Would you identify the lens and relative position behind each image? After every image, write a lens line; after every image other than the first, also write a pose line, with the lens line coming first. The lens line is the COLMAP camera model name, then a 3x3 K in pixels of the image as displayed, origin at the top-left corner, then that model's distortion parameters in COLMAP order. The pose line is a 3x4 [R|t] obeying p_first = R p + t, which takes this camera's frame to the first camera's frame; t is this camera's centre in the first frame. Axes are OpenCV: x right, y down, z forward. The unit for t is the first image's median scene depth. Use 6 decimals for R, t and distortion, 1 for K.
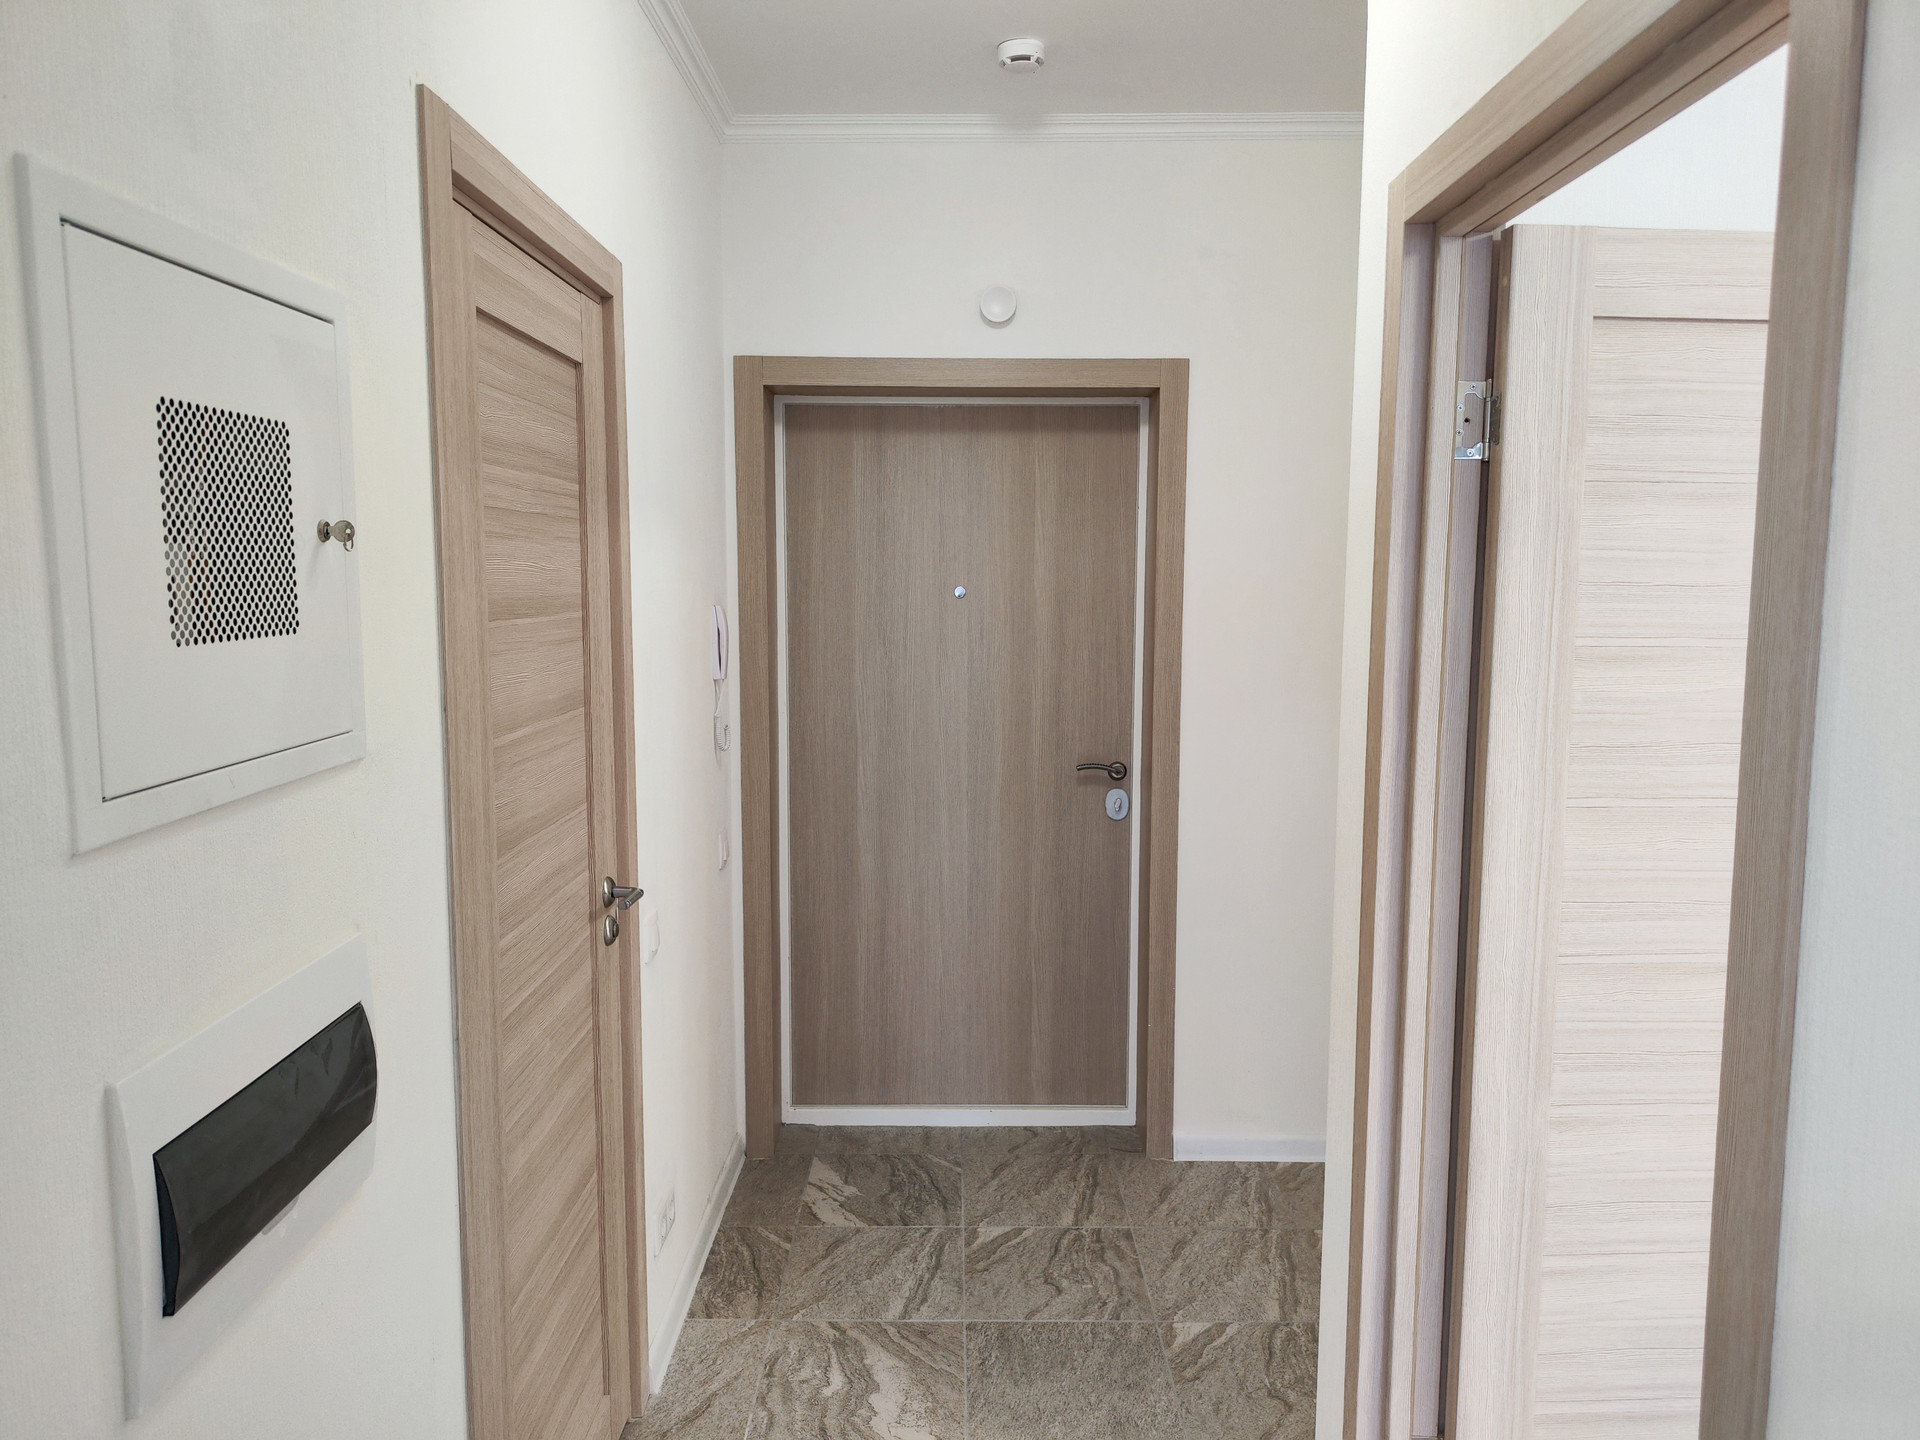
lens RADIAL K [[1367.6, 0, 961.6], [0, 1367.6, 723.0], [0, 0, 1]] dist [0.092402, -0.002219]
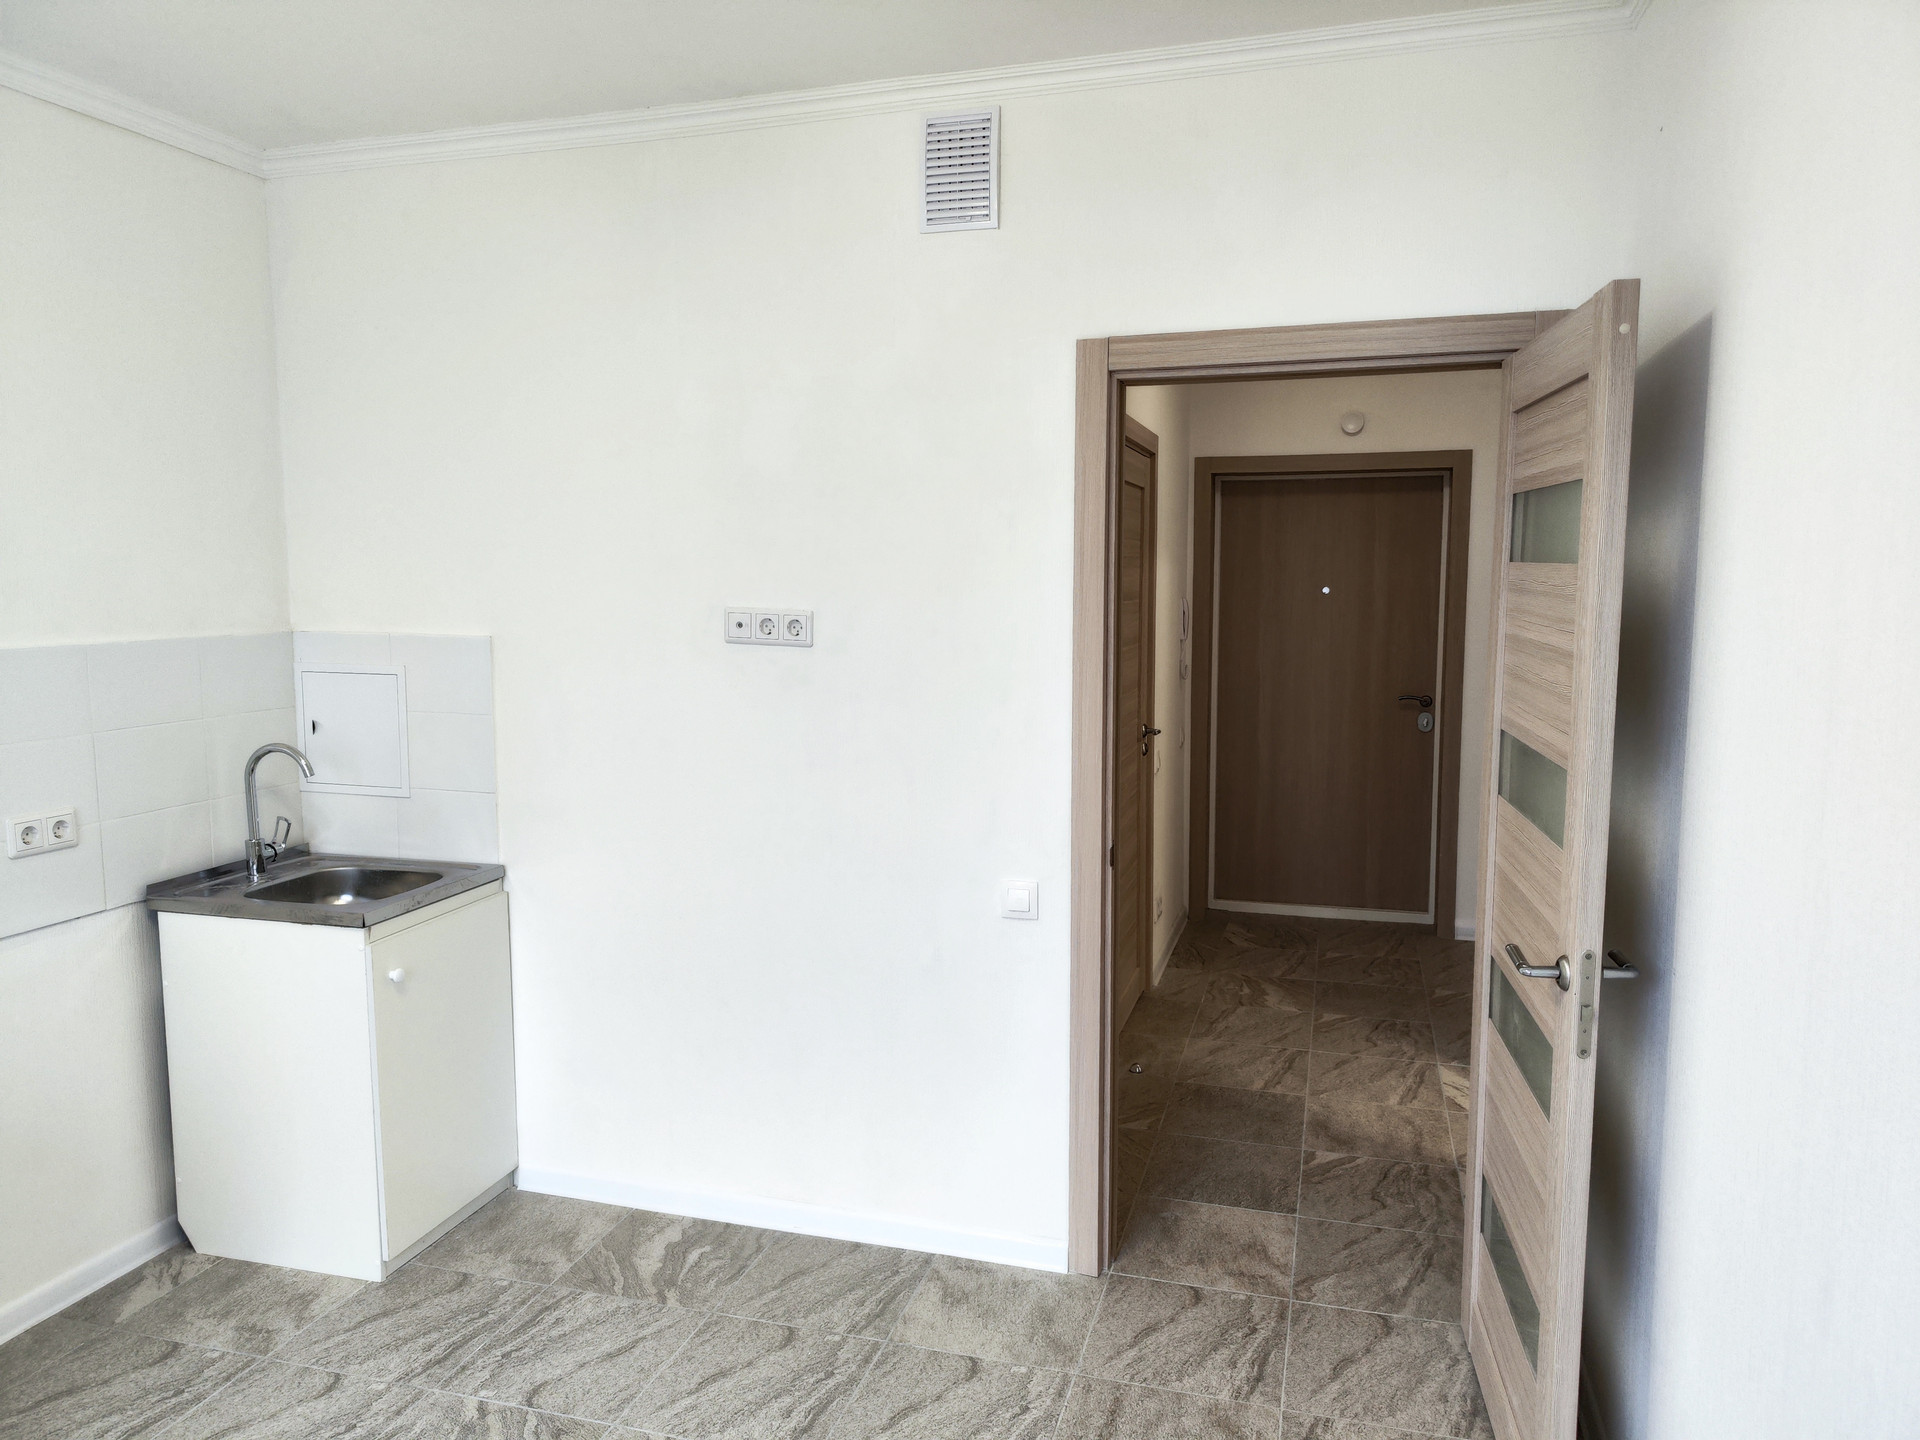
lens RADIAL K [[1367.6, 0, 964.9], [0, 1367.6, 724.8], [0, 0, 1]] dist [0.092402, -0.002219]
pose [[0.962627, 0.024008, -0.269765, 0.034975], [-0.024398, 0.999700, 0.001906, 0.081658], [0.269730, 0.004747, 0.962924, -0.790480]]
